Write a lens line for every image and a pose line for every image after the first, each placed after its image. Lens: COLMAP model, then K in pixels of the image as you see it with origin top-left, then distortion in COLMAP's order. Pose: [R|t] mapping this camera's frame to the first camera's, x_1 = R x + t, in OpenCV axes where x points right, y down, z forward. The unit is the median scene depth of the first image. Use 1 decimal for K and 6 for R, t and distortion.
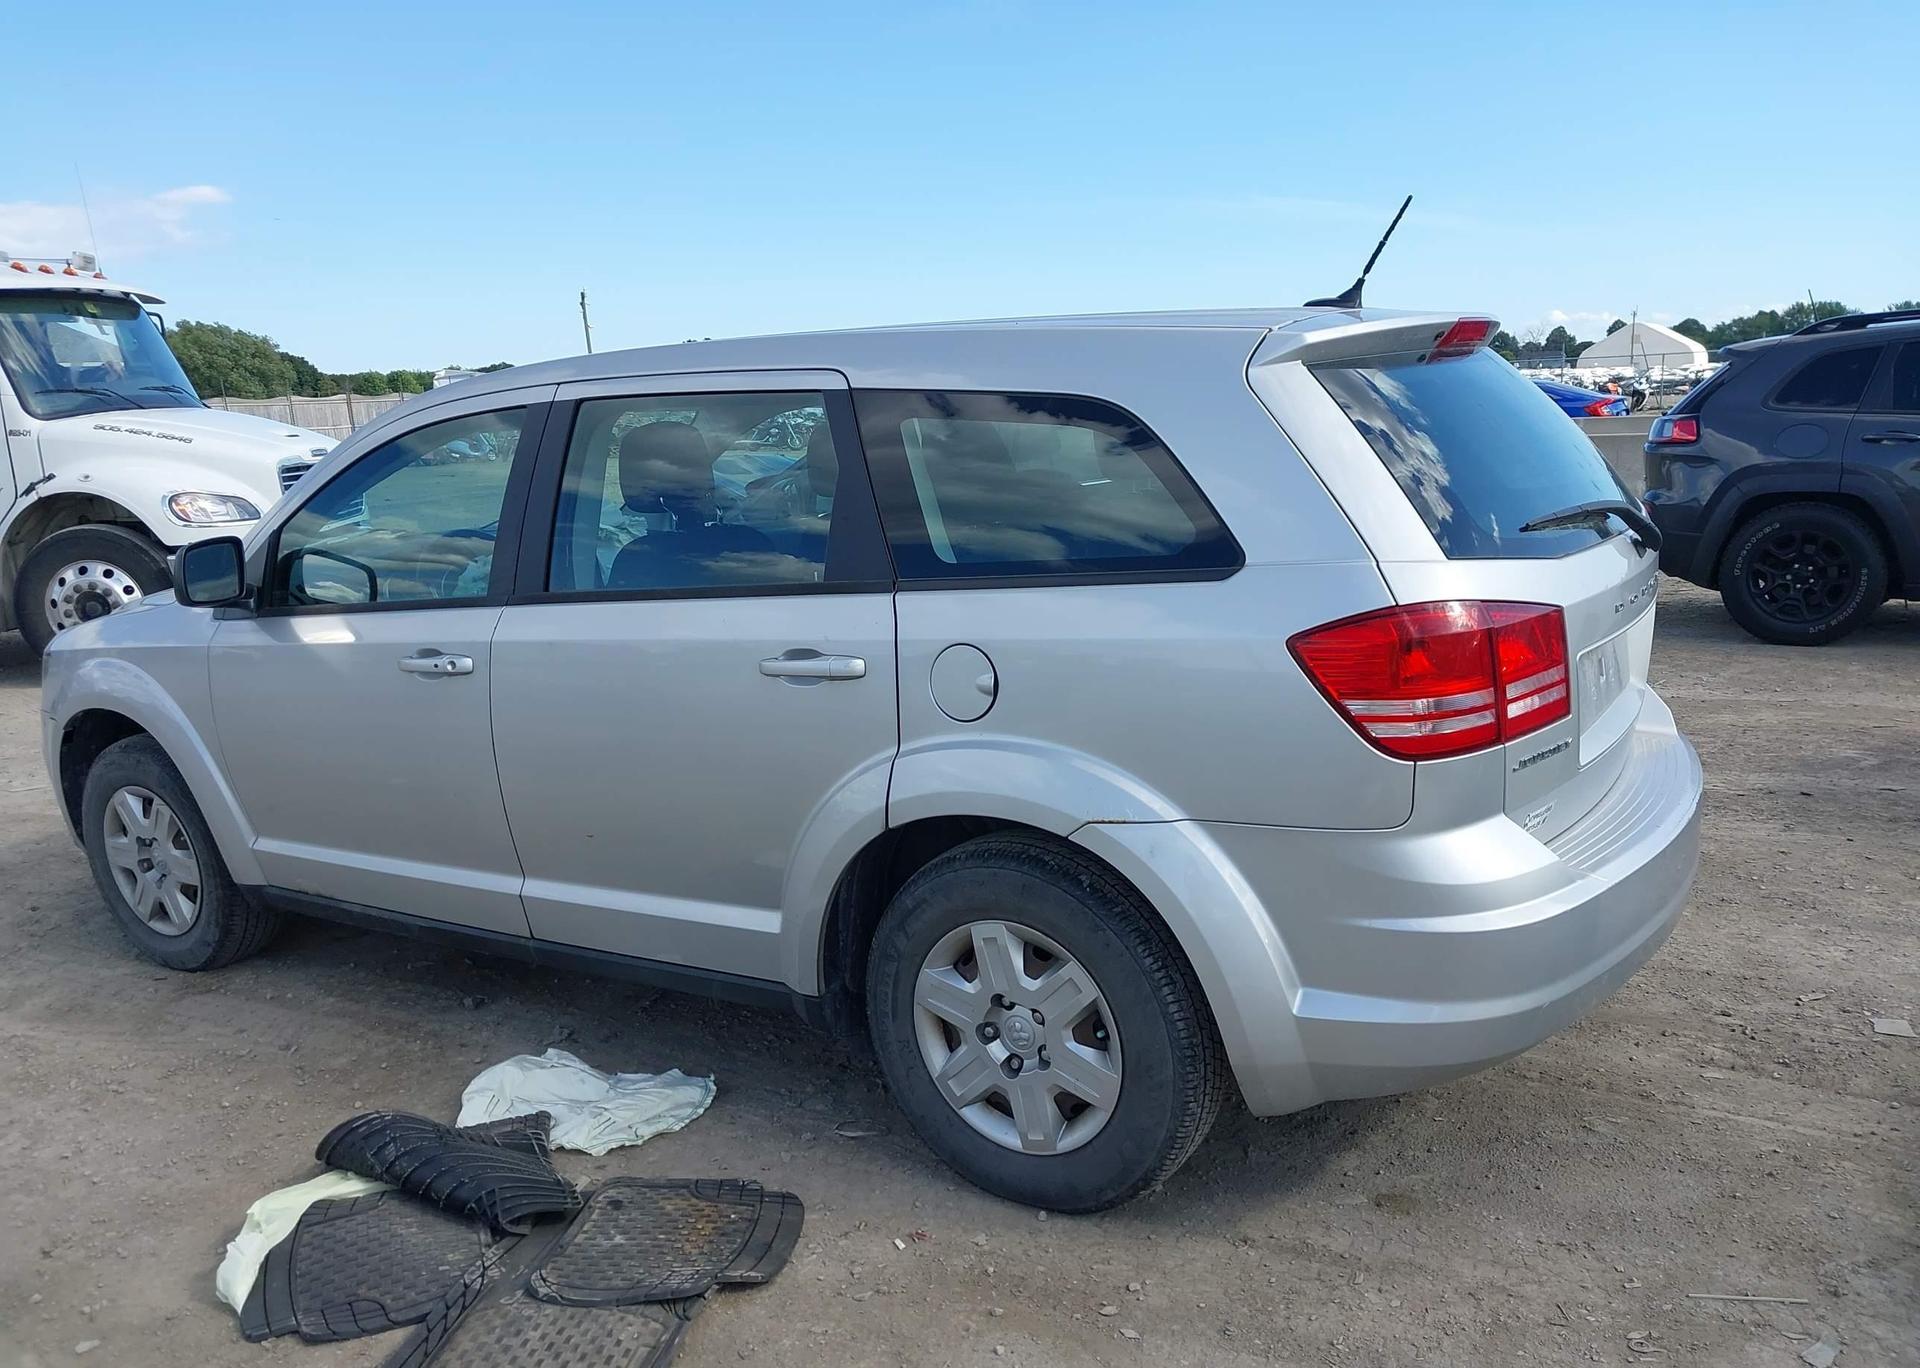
lens RADIAL K [[1643.7, 0, 890.2], [0, 1643.7, 733.8], [0, 0, 1]] dist [0.026155, -0.032539]
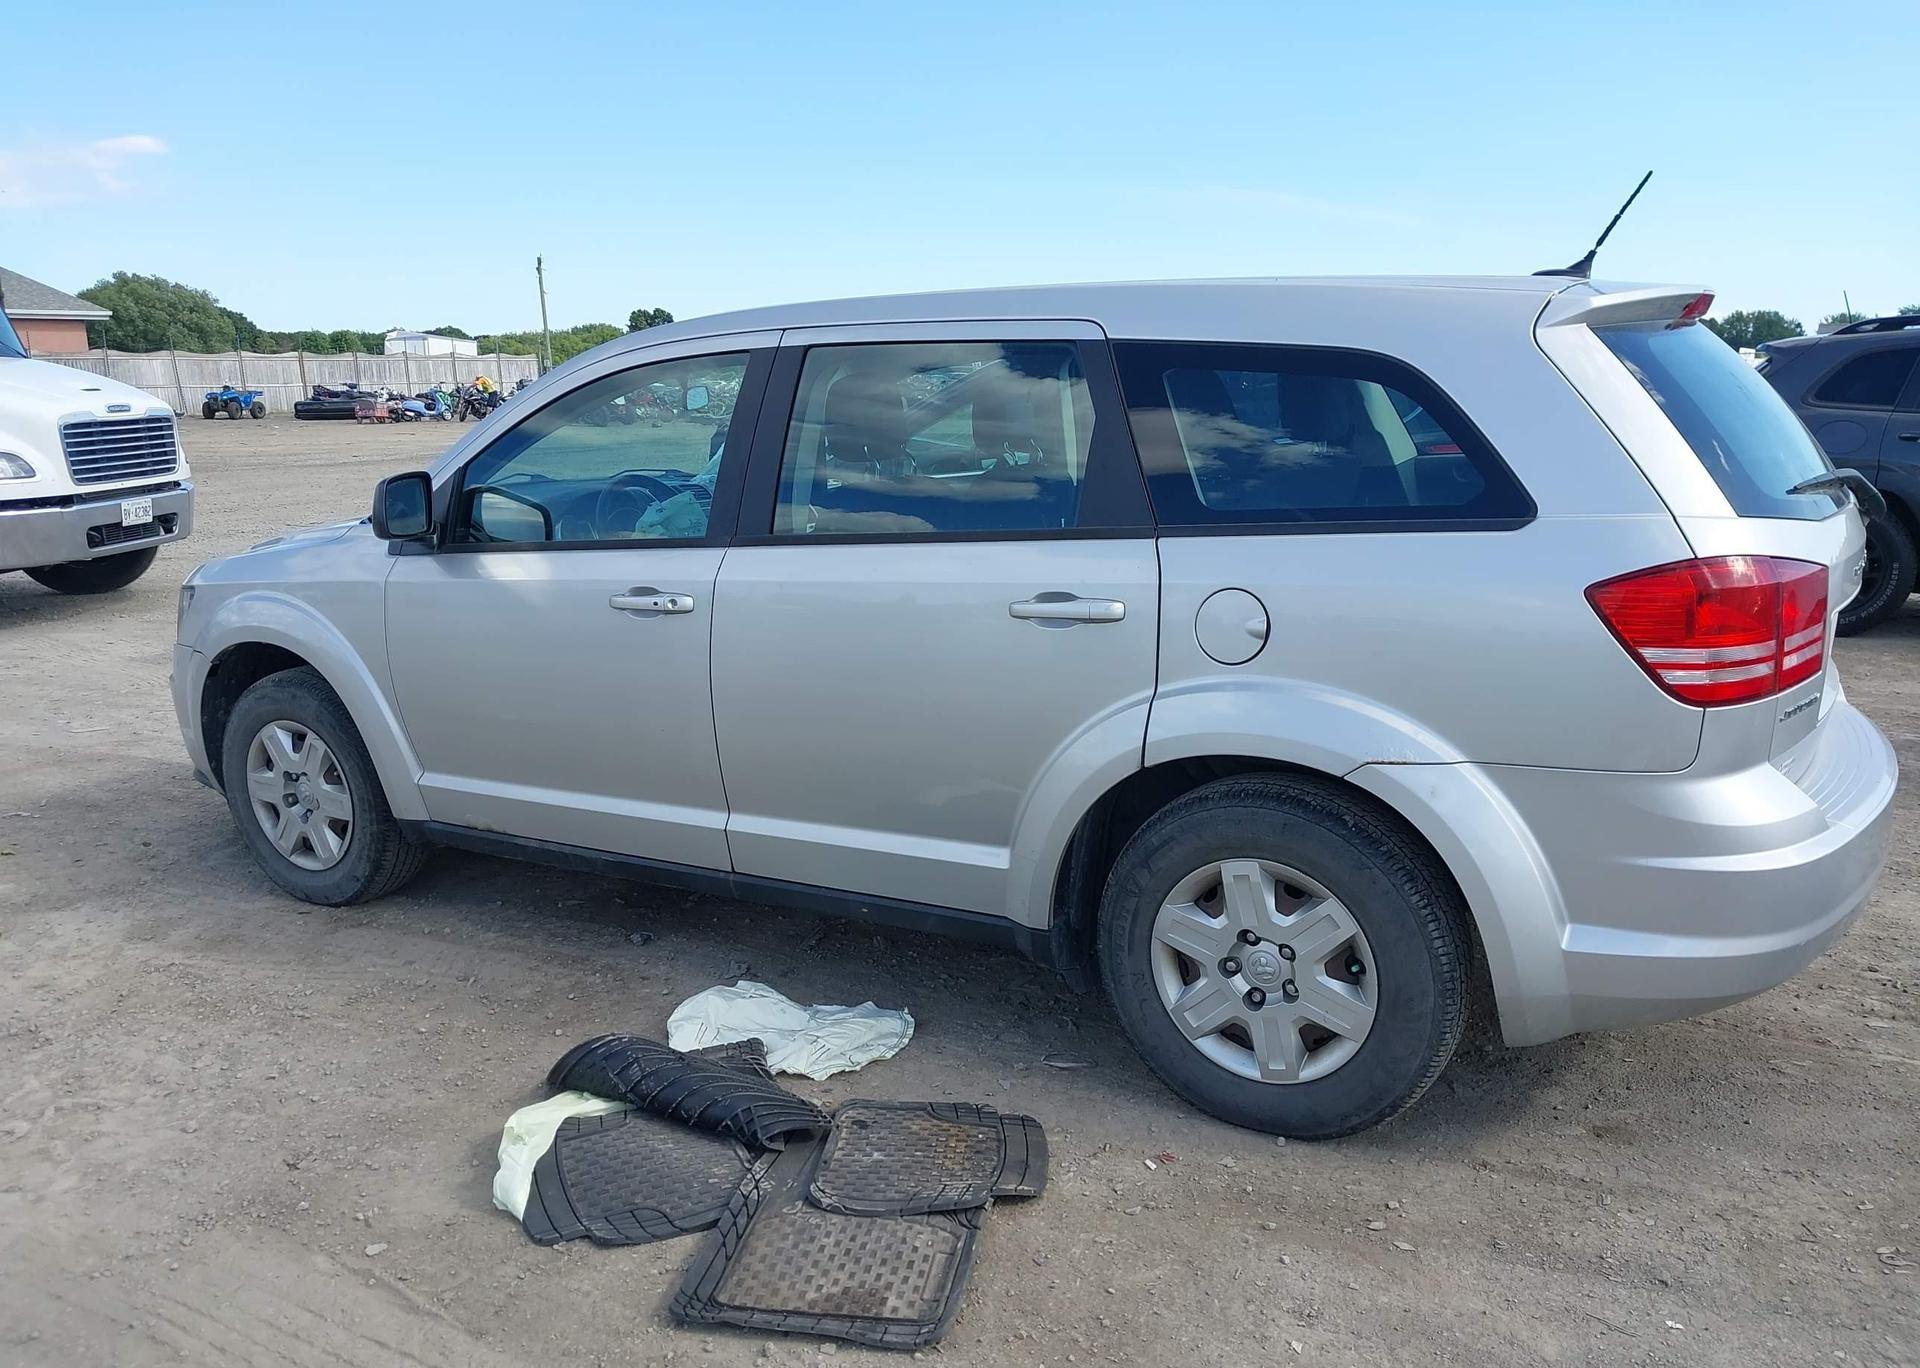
lens RADIAL K [[1643.7, 0, 892.4], [0, 1643.7, 745.0], [0, 0, 1]] dist [0.026155, -0.032539]
pose [[0.998899, 0.025103, 0.039621, -0.192545], [-0.025863, 0.999489, 0.018772, 0.027358], [-0.039129, -0.019776, 0.999038, -0.026920]]
